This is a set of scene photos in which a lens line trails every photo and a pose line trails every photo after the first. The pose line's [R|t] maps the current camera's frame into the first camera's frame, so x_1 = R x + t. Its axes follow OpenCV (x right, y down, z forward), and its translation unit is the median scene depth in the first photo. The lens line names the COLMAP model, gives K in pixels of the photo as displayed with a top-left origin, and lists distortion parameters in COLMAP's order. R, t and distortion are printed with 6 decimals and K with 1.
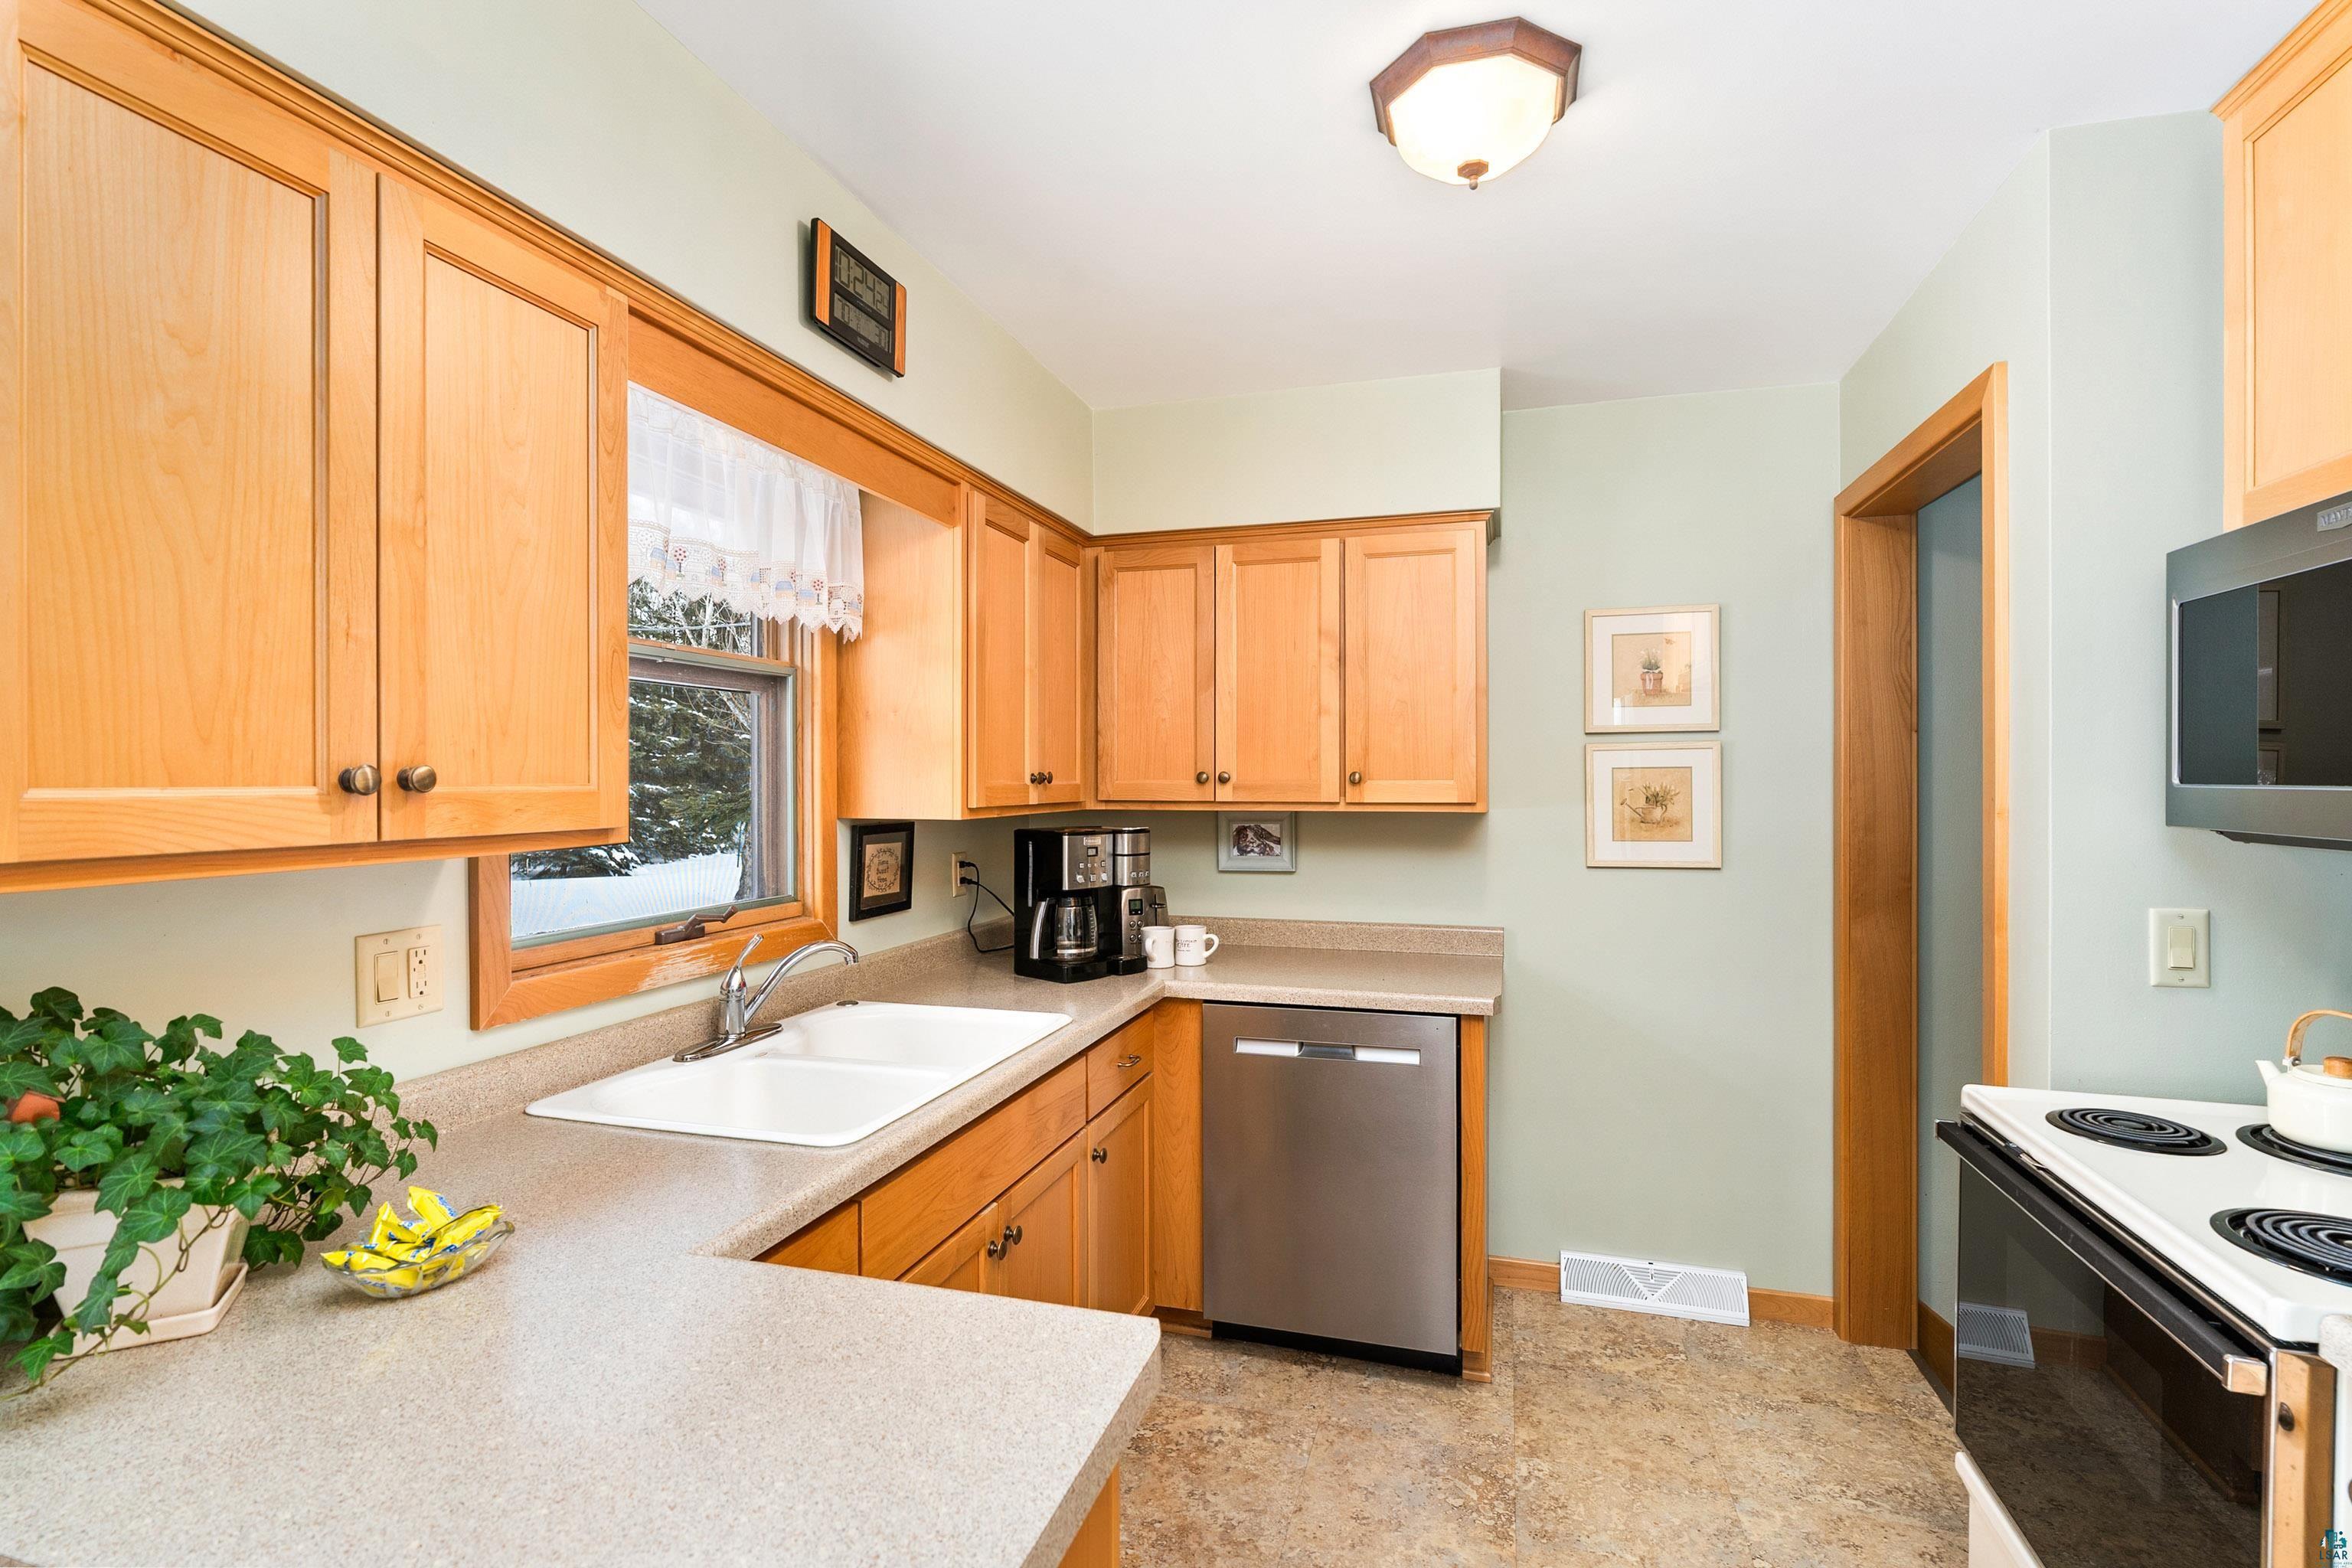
lens RADIAL K [[1105.2, 0, 1172.7], [0, 1105.2, 778.8], [0, 0, 1]] dist [-0.005359, -0.000065]
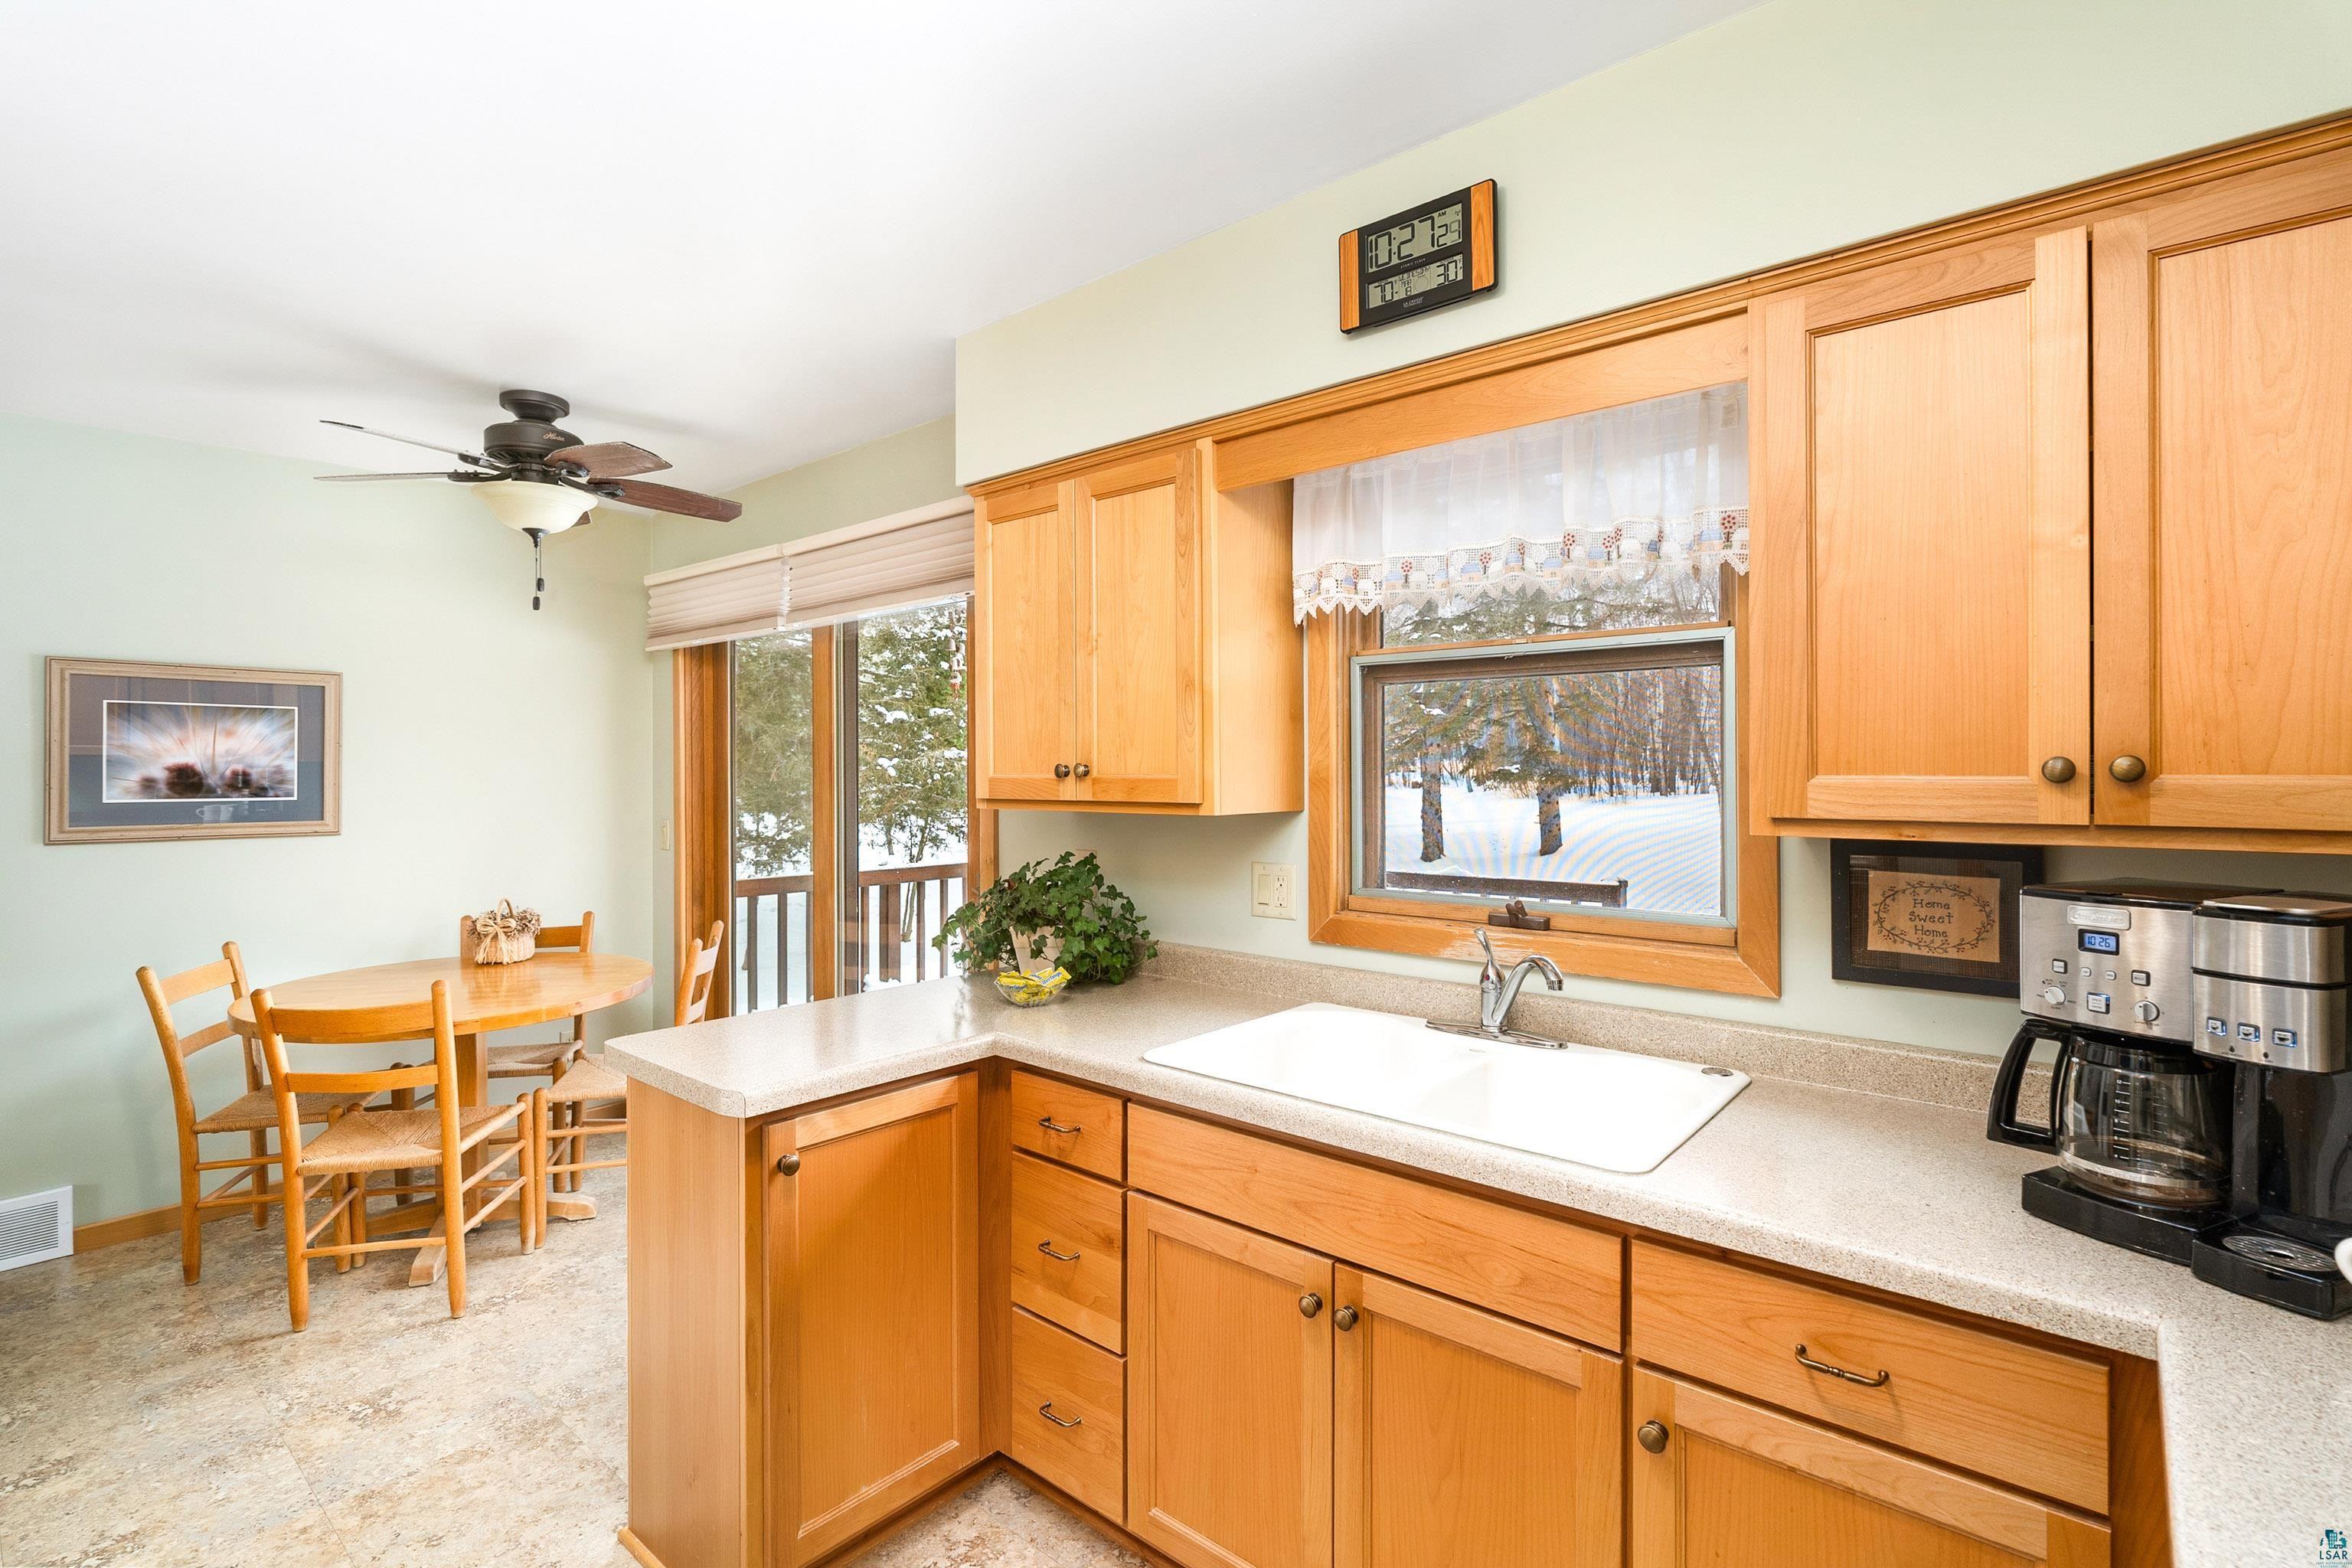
lens RADIAL K [[1087.4, 0, 1176.5], [0, 1087.4, 776.4], [0, 0, 1]] dist [-0.002064, -0.000246]
pose [[-0.402877, 0.007546, -0.915223, 0.447489], [0.001650, 0.999970, 0.007518, -0.001418], [0.915252, 0.001519, -0.402878, 0.825125]]
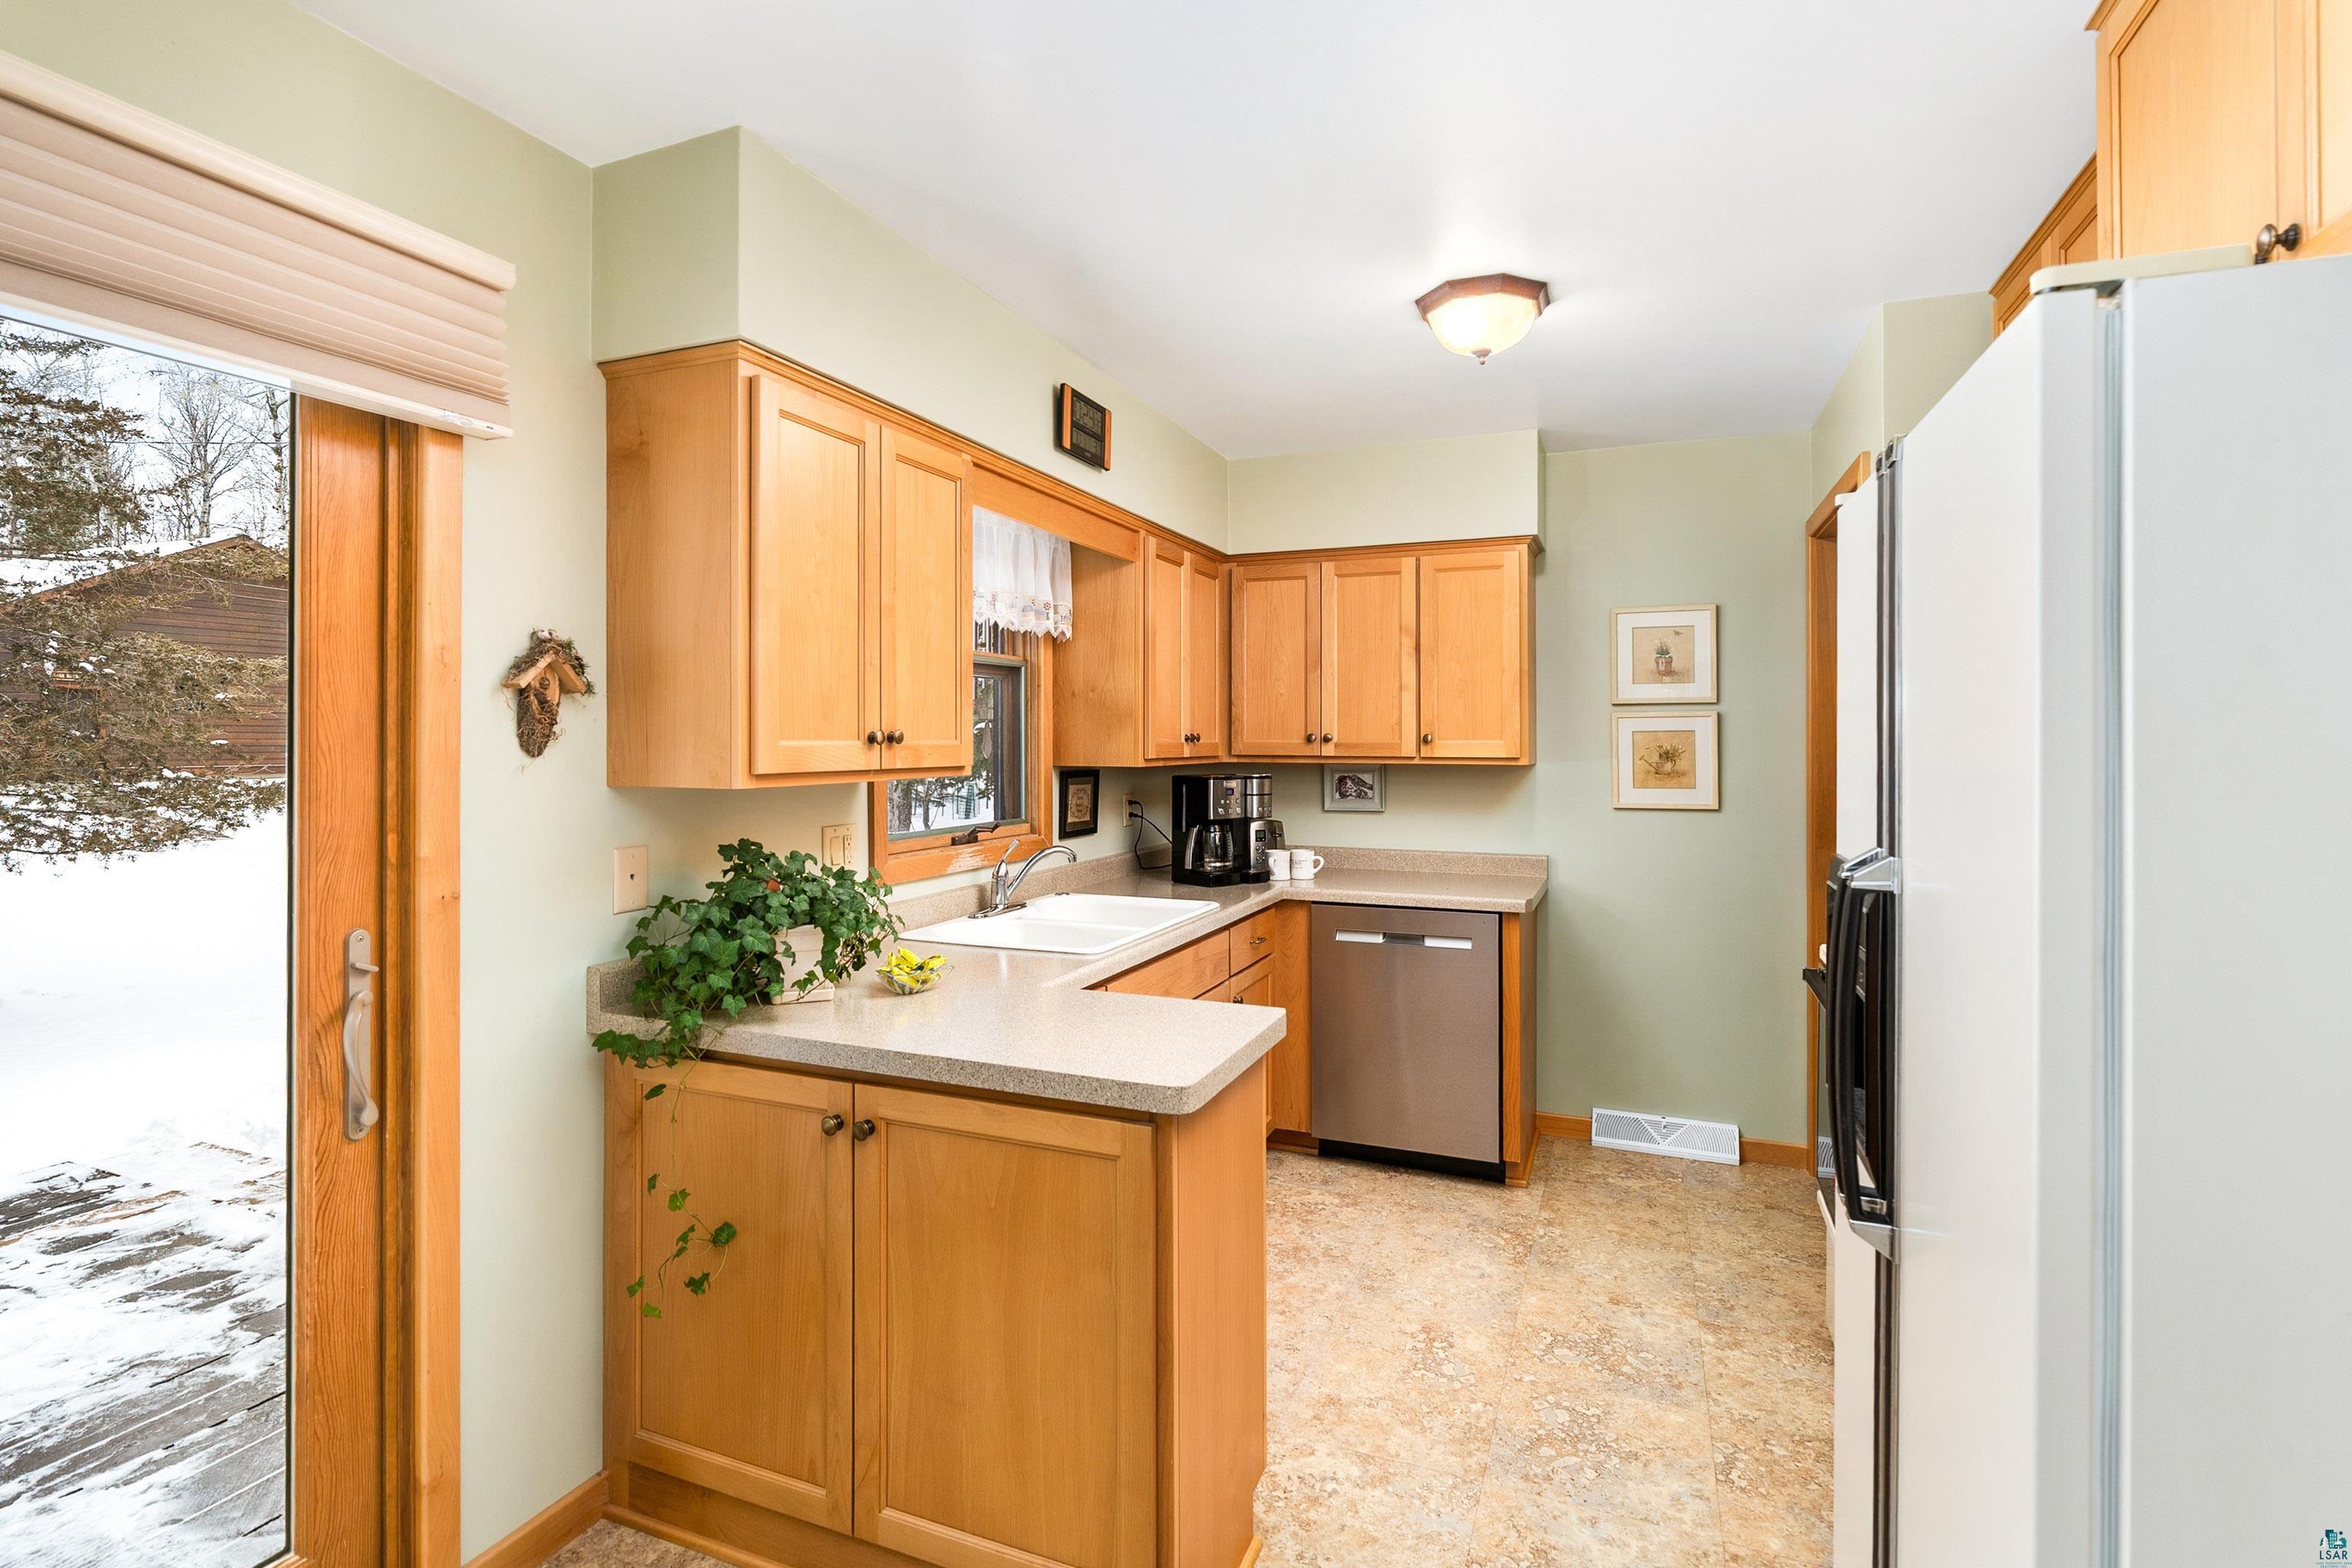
lens RADIAL K [[1118.1, 0, 1180.0], [0, 1118.1, 736.5], [0, 0, 1]] dist [-0.003743, -0.000213]
pose [[0.995582, 0.000827, -0.093893, -0.004436], [-0.001157, 0.999993, -0.003466, 0.002303], [0.093890, 0.003559, 0.995576, -0.375407]]
